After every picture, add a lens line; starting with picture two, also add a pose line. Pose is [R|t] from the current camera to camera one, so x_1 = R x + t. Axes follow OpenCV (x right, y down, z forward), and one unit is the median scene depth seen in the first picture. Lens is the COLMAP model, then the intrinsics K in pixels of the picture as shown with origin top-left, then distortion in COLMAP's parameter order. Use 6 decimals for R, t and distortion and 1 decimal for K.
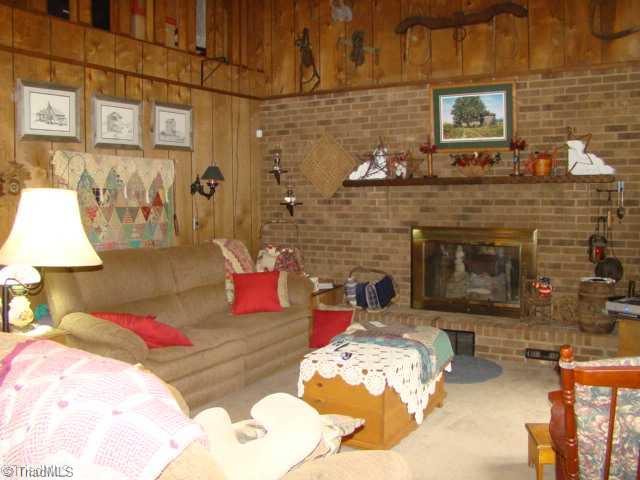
lens RADIAL K [[595.3, 0, 320.0], [0, 595.3, 240.0], [0, 0, 1]] dist [-0.203306, 0.146067]
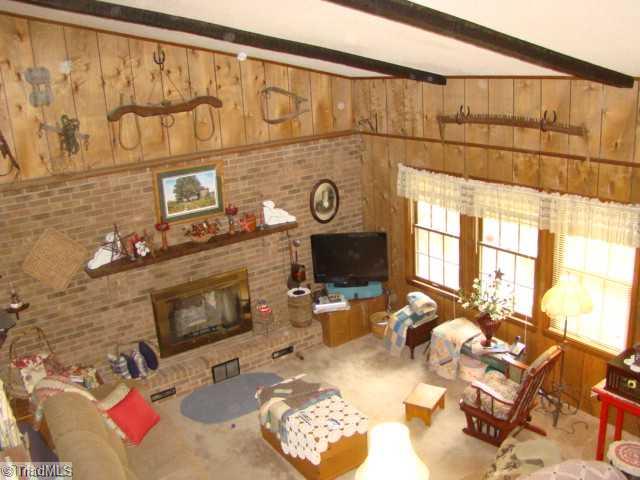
lens RADIAL K [[595.3, 0, 320.0], [0, 595.3, 240.0], [0, 0, 1]] dist [-0.203306, 0.146067]
pose [[0.409989, -0.281934, 0.867423, -0.682265], [0.121342, 0.959433, 0.254487, -0.381533], [-0.903983, 0.000918, 0.427567, 0.238109]]
